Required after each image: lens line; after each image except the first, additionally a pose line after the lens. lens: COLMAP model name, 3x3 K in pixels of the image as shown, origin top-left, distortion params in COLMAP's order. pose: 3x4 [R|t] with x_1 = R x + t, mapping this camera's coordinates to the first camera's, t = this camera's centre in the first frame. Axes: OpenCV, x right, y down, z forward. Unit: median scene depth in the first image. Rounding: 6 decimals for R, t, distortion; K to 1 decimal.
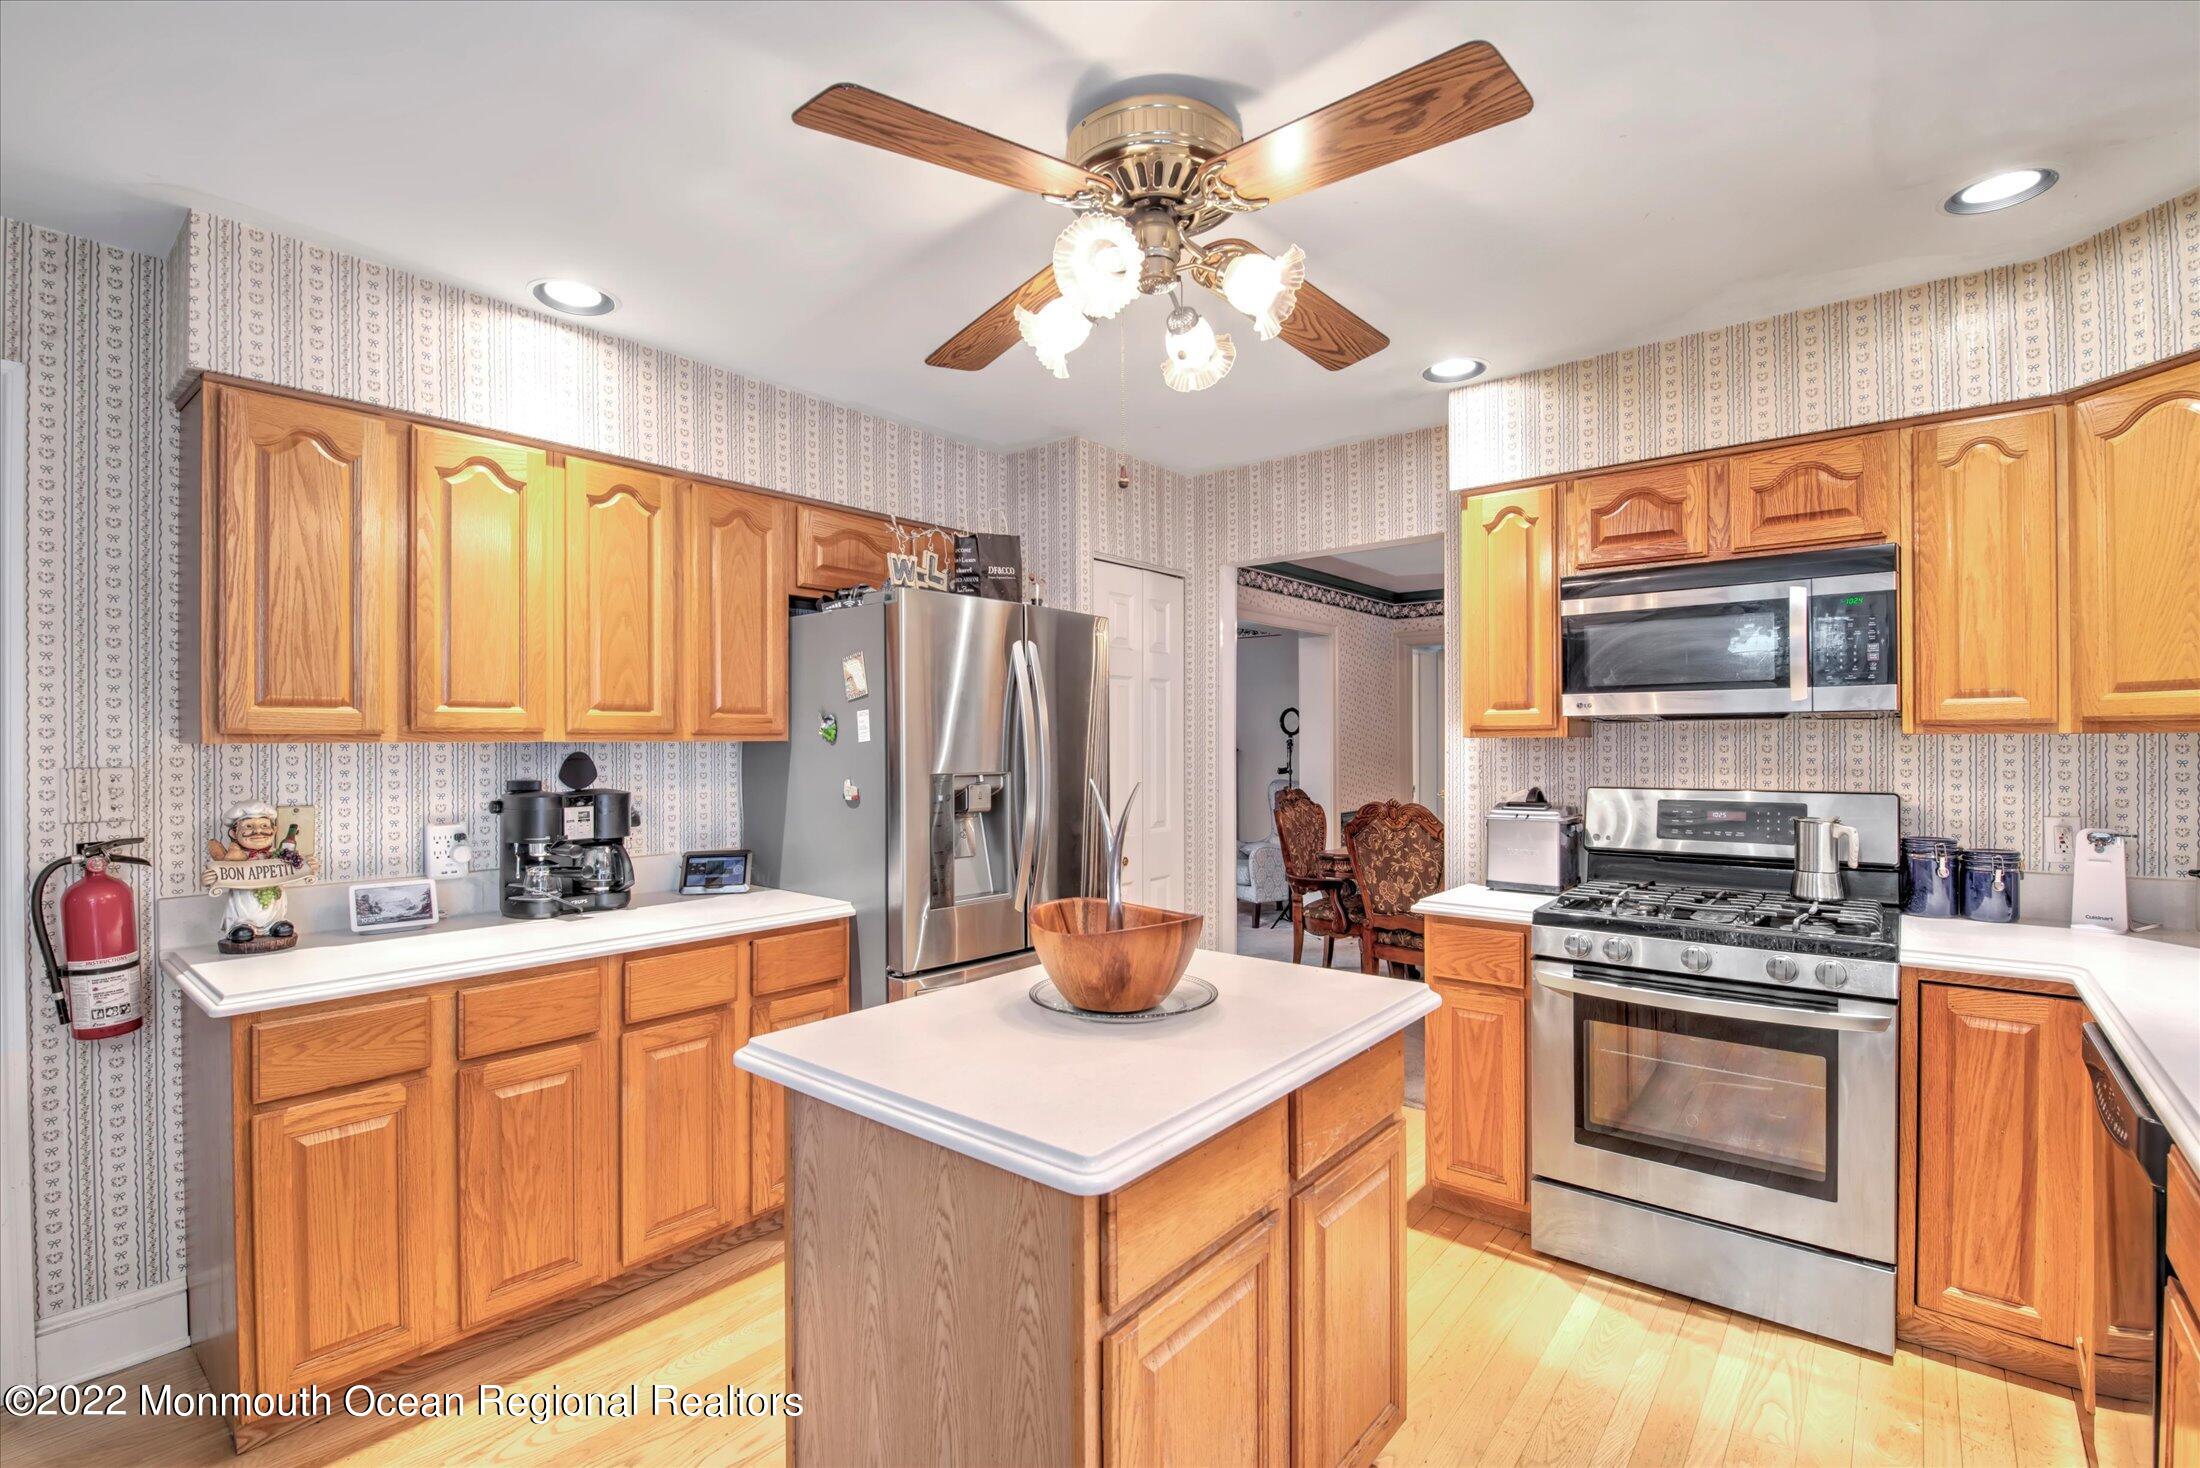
lens RADIAL K [[980.2, 0, 1102.6], [0, 980.2, 737.2], [0, 0, 1]] dist [-0.003417, -0.010262]
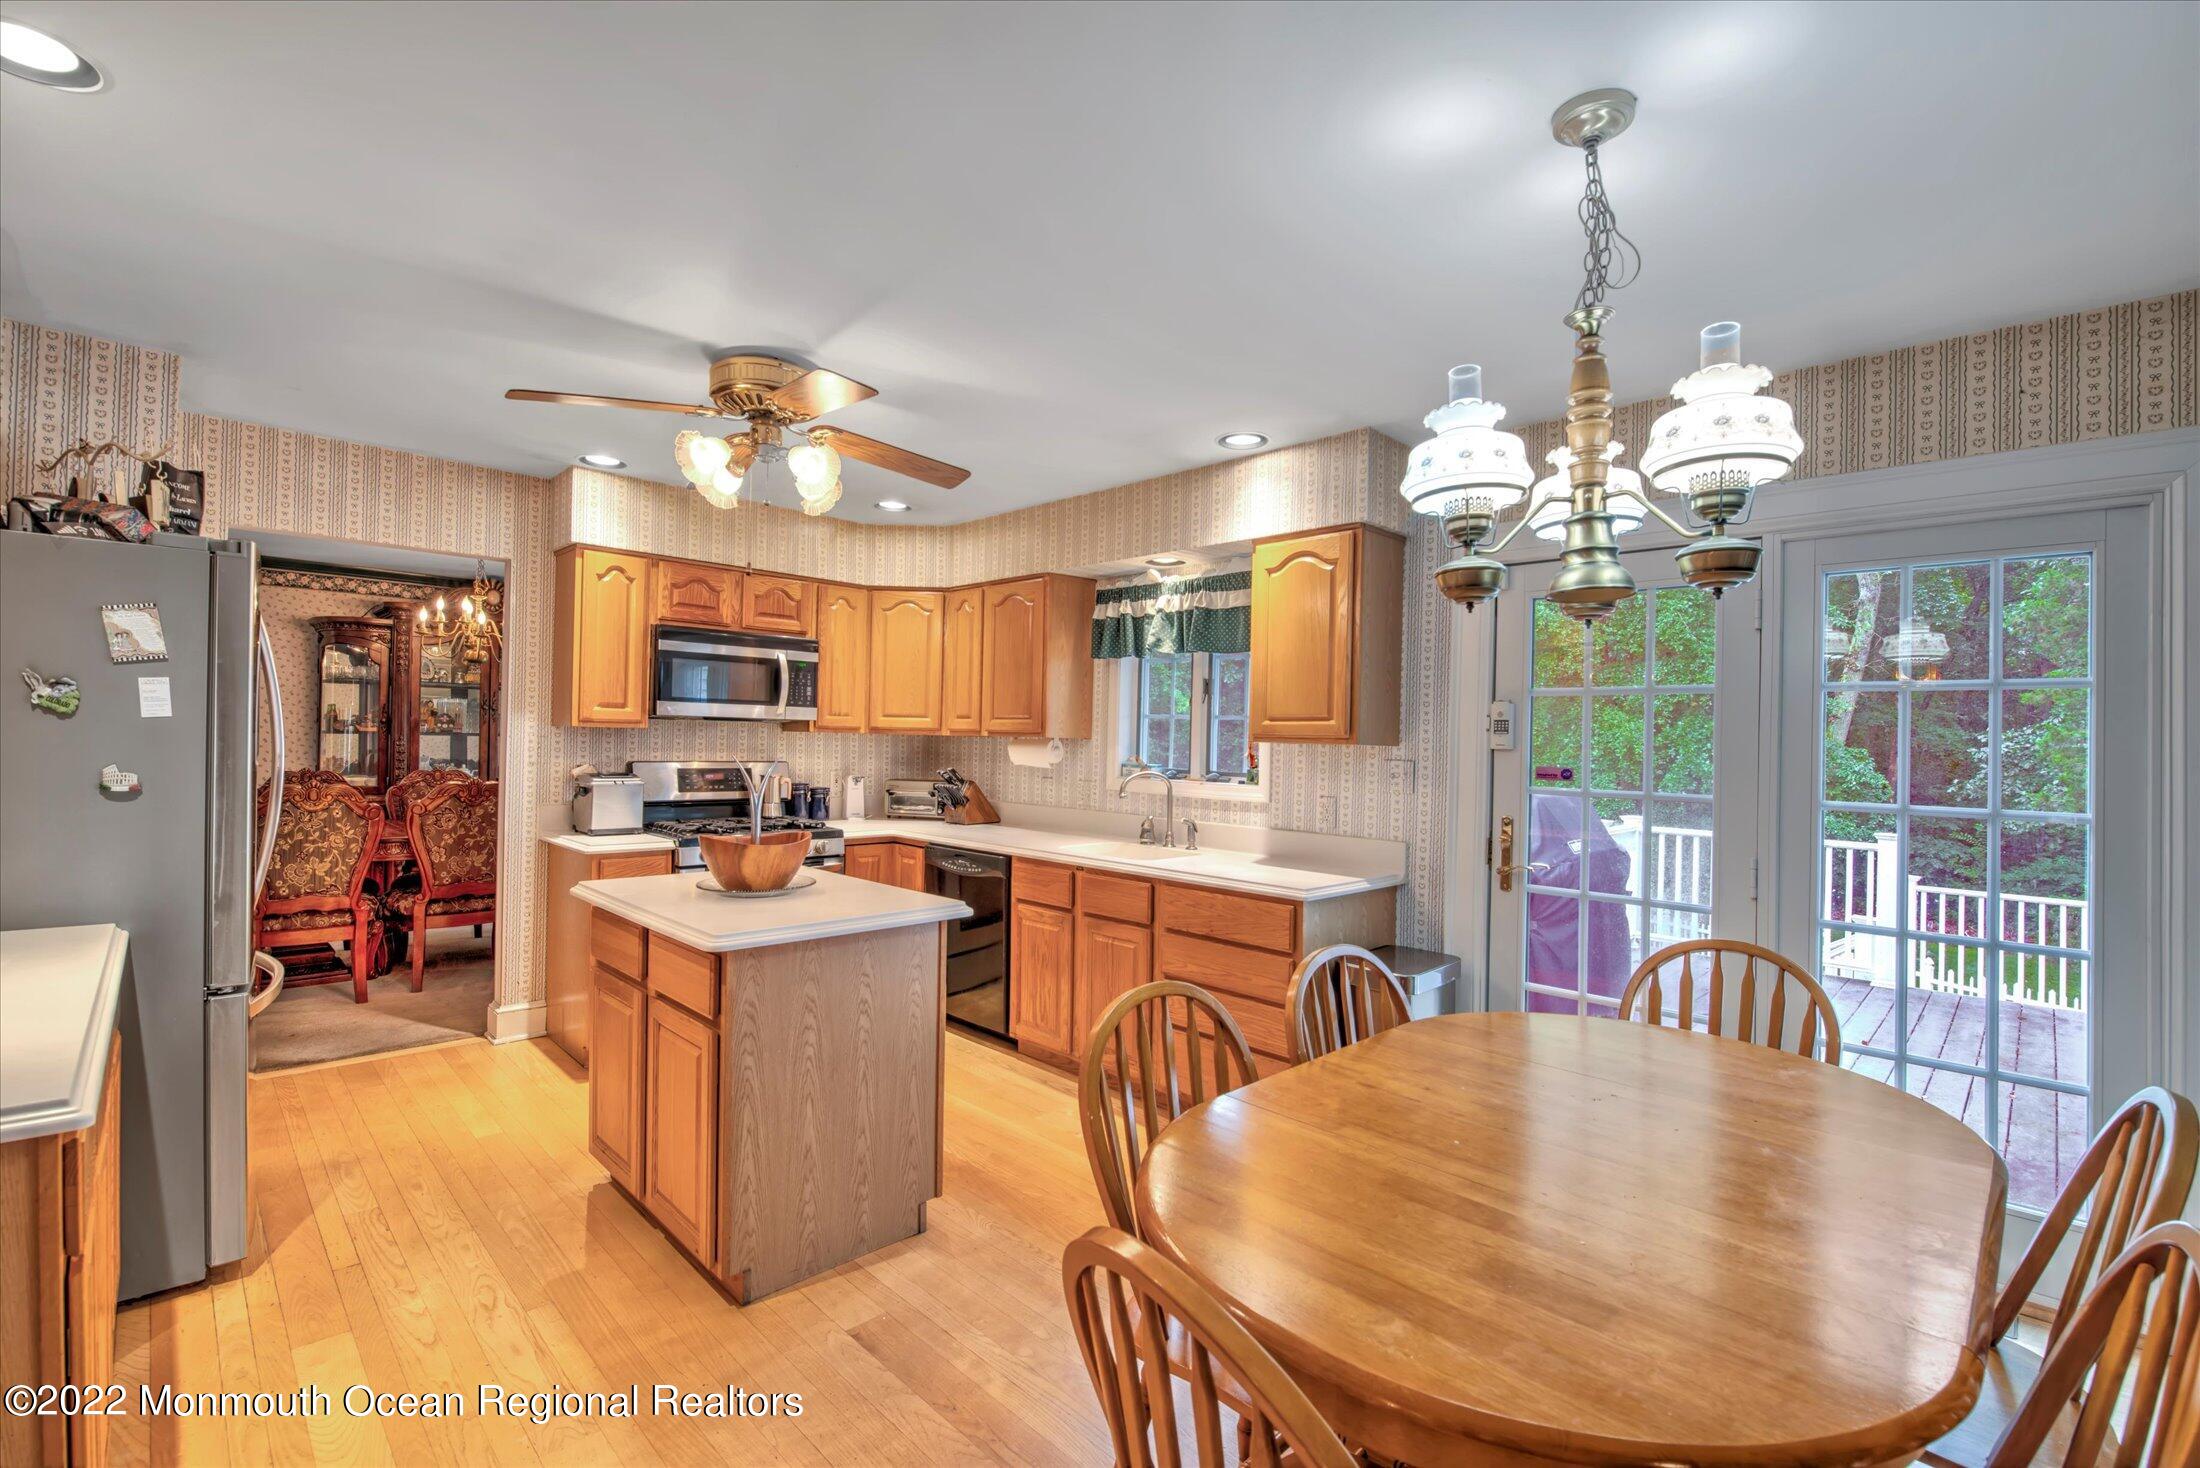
lens RADIAL K [[950.2, 0, 1101.6], [0, 950.2, 729.6], [0, 0, 1]] dist [-0.002071, -0.009709]
pose [[0.096644, 0.018418, 0.995149, -0.977284], [-0.027571, 0.999495, -0.015821, 0.006124], [-0.994937, -0.025908, 0.097103, 0.172955]]
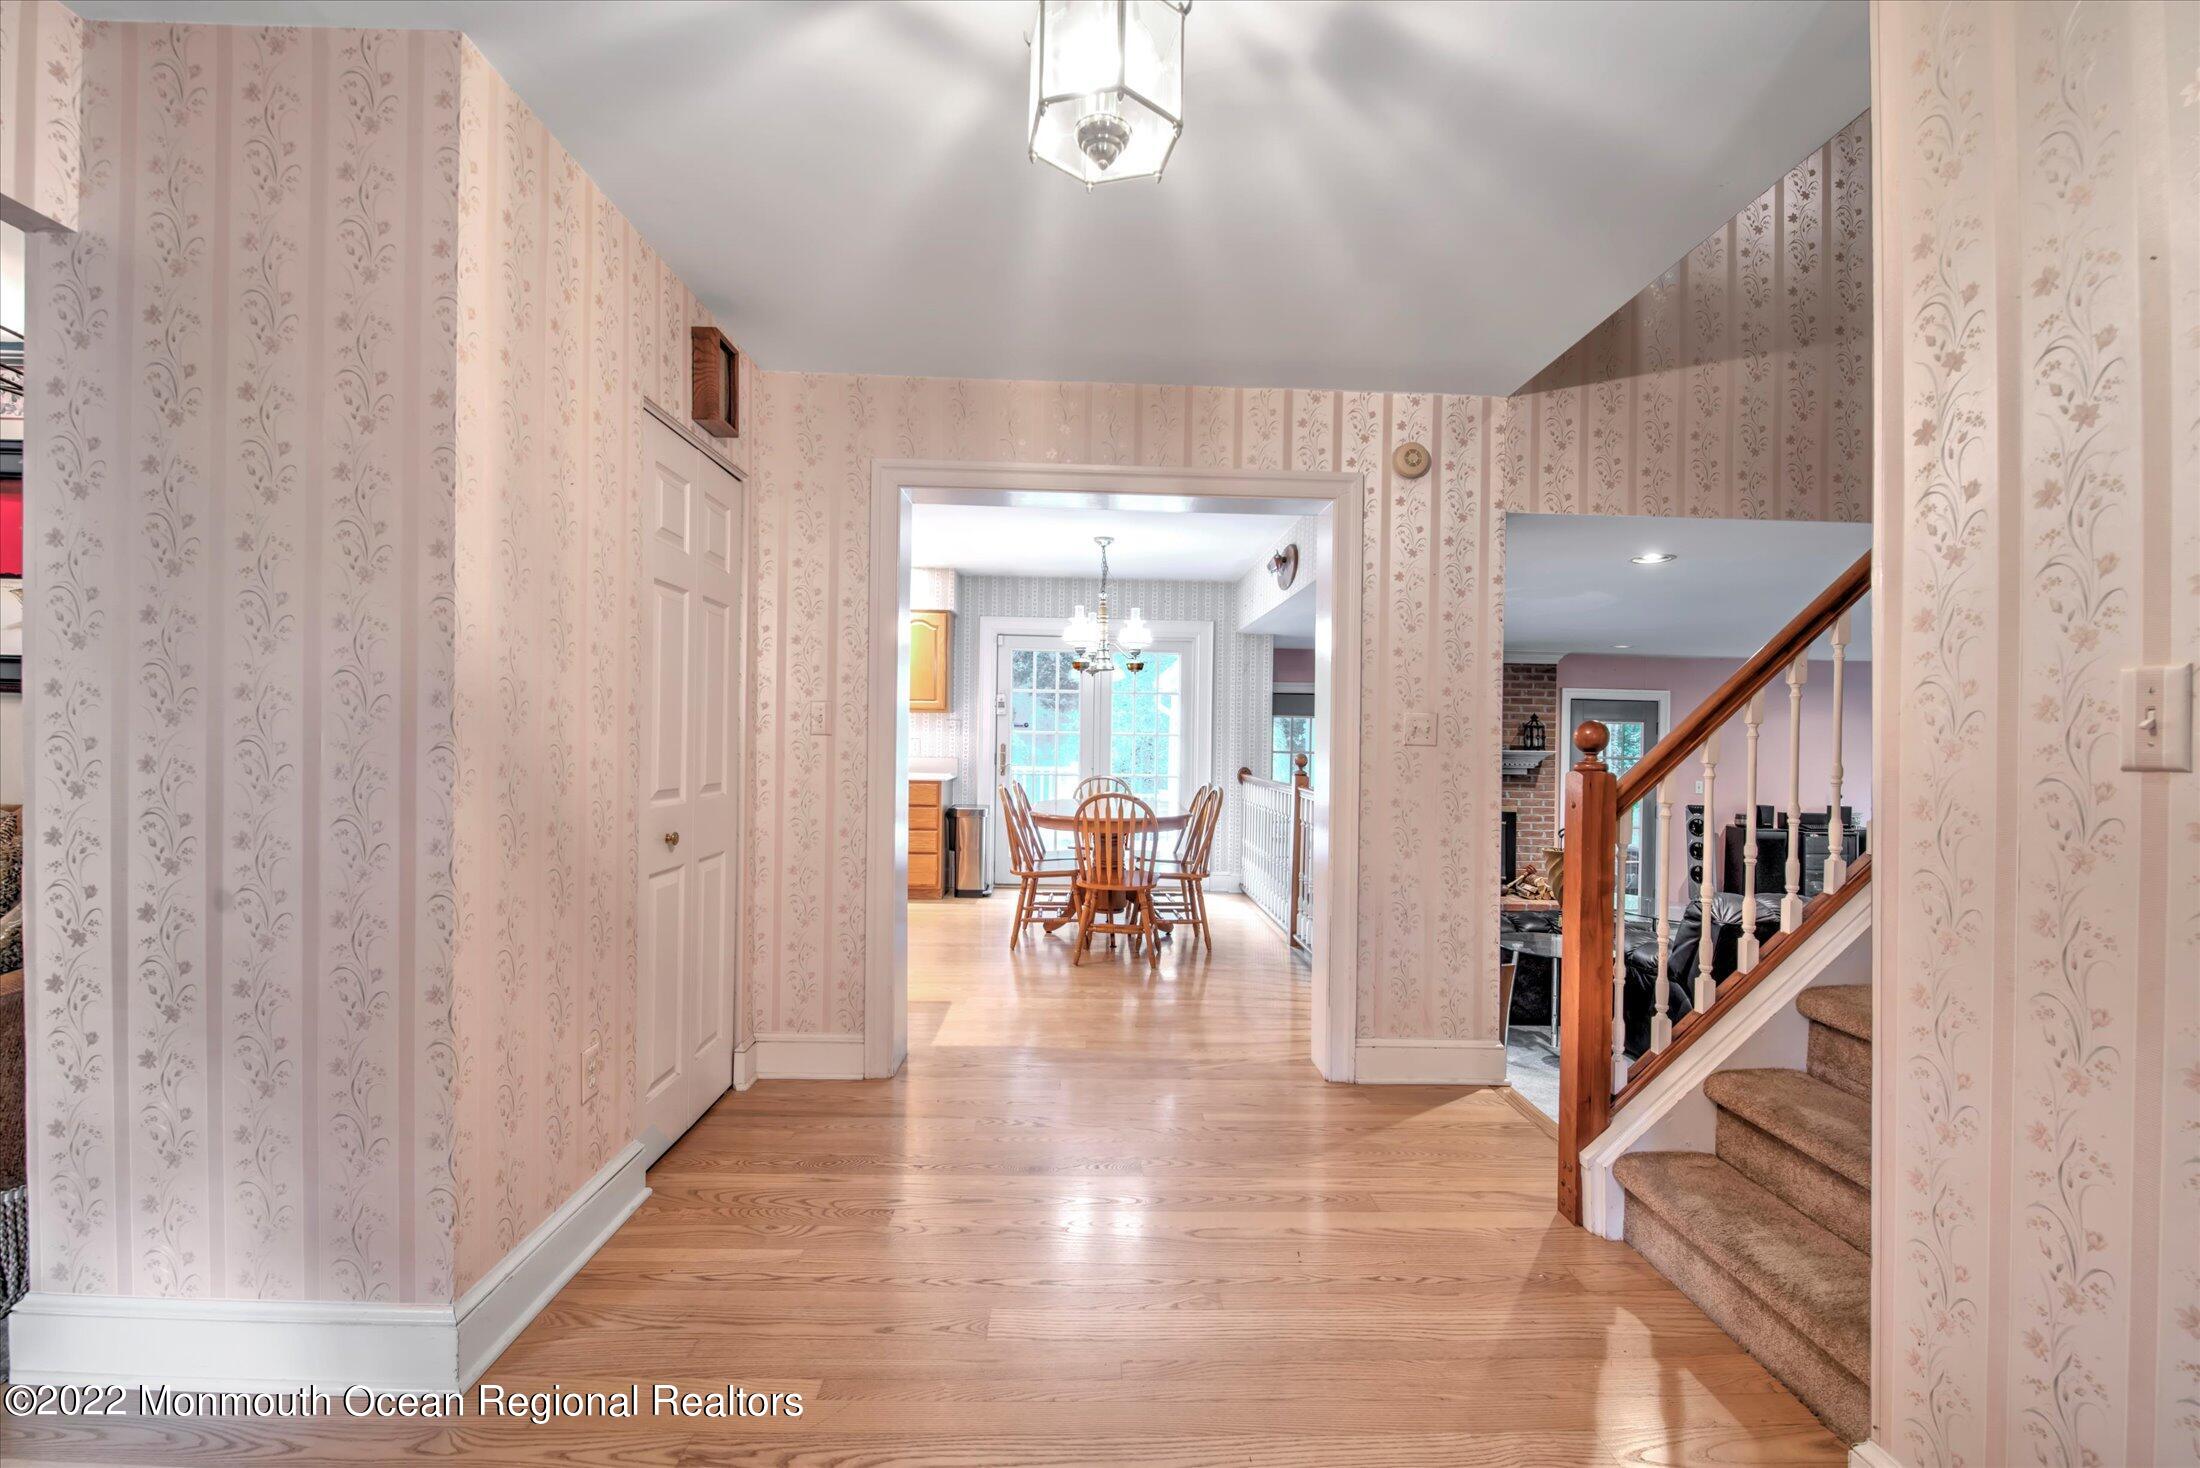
lens RADIAL K [[949.2, 0, 1098.6], [0, 949.2, 736.9], [0, 0, 1]] dist [0.001045, -0.000006]
pose [[-0.647077, -0.008055, 0.762382, -2.055547], [-0.017713, 0.999833, -0.004470, 0.072066], [-0.762219, -0.016396, -0.647112, 1.380768]]
